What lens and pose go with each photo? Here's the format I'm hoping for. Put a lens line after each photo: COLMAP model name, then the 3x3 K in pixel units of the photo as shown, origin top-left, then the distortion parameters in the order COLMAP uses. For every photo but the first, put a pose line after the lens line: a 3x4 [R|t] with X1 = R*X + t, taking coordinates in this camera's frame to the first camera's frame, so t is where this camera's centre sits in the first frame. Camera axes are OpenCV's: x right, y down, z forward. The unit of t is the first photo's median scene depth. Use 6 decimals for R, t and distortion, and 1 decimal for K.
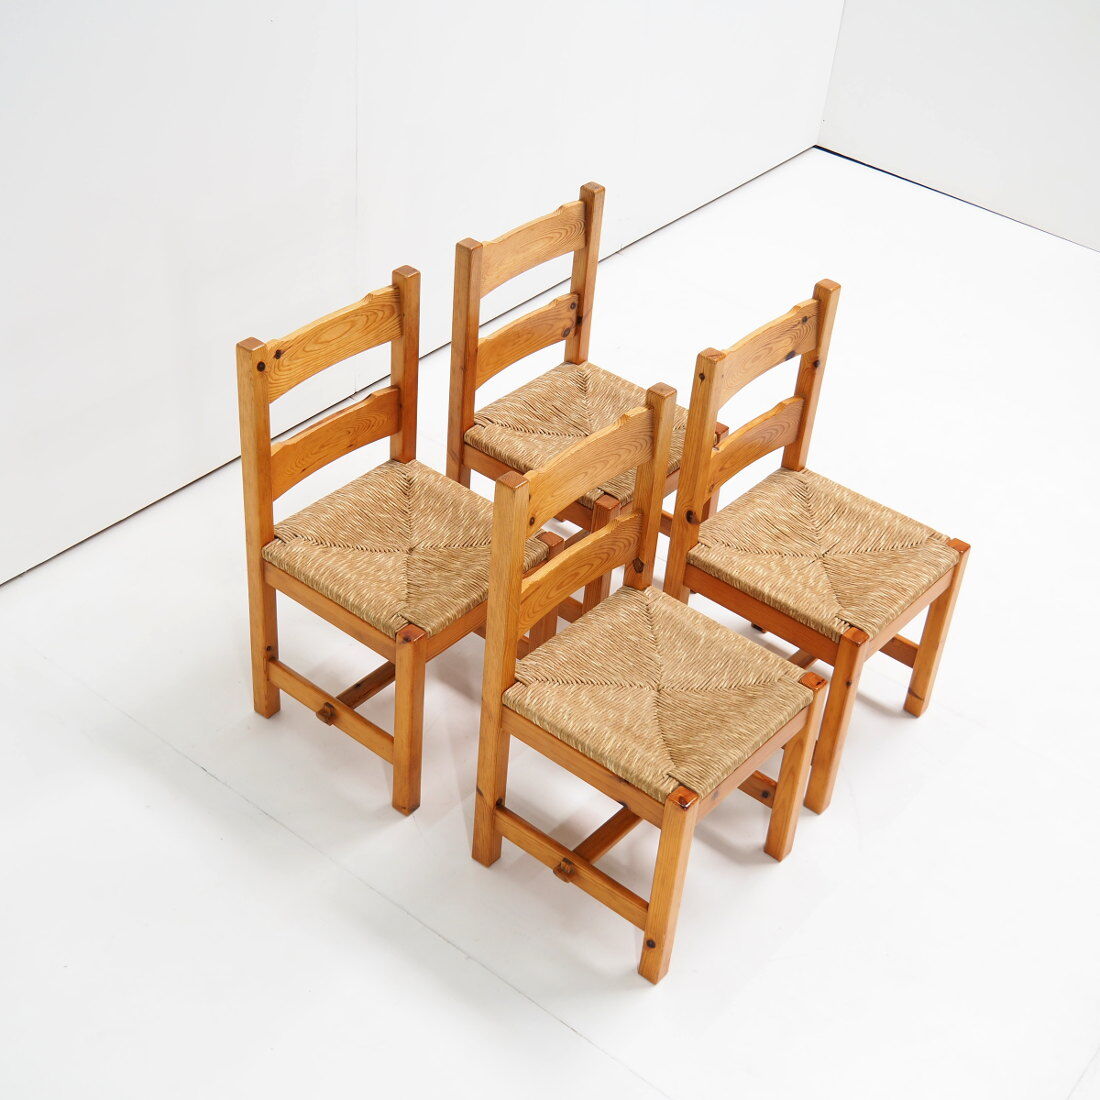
lens RADIAL K [[1680.5, 0, 548.4], [0, 1680.5, 550.8], [0, 0, 1]] dist [-0.014403, 0.000000]
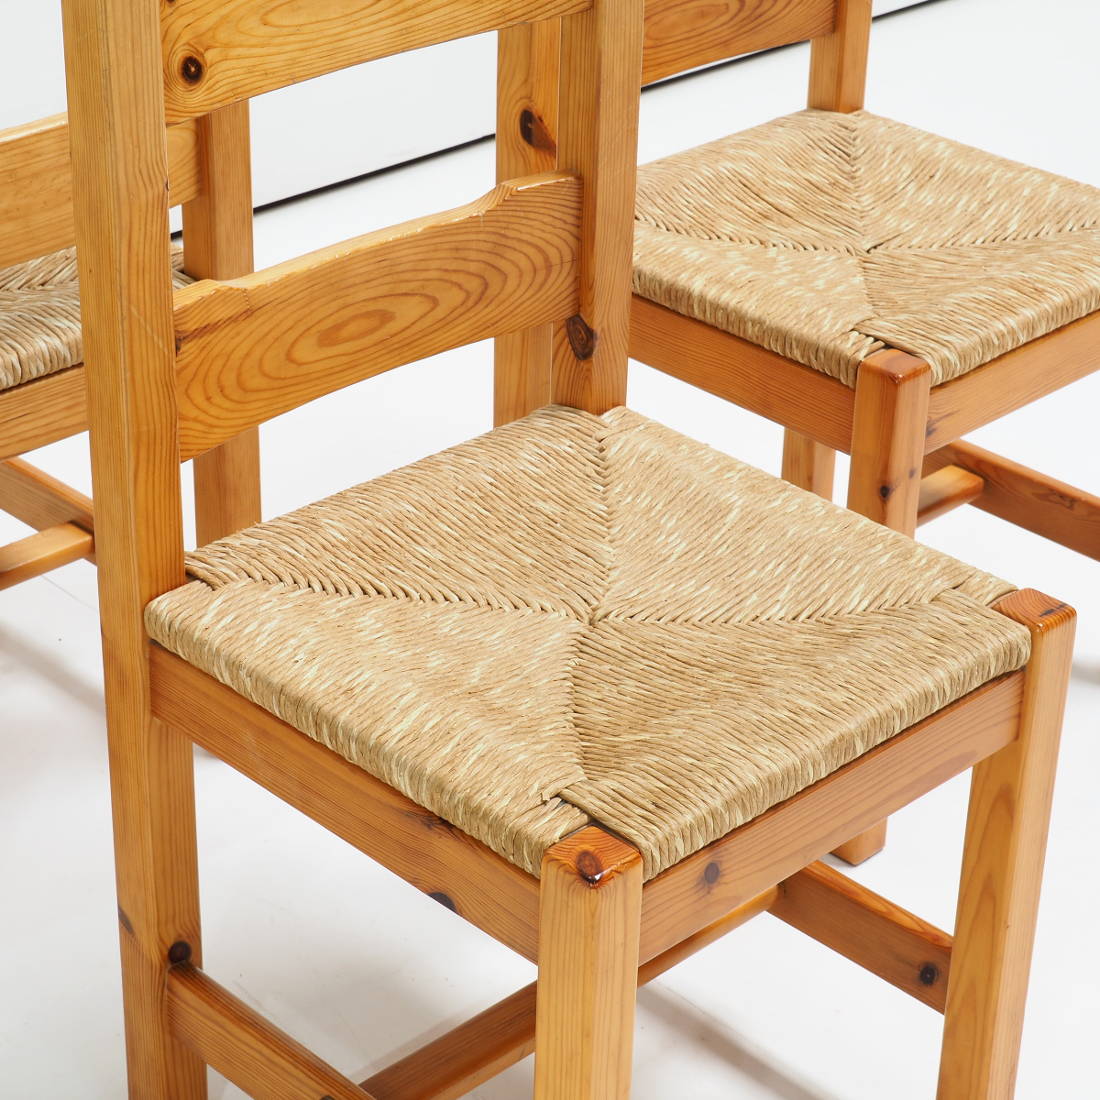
lens RADIAL K [[2738.3, 0, 551.6], [0, 2738.3, 549.2], [0, 0, 1]] dist [0.053350, 0.000000]
pose [[0.995486, 0.010010, -0.094383, 0.114306], [-0.022161, 0.991451, -0.128585, 0.146169], [0.092289, 0.130096, 0.987197, 0.429376]]
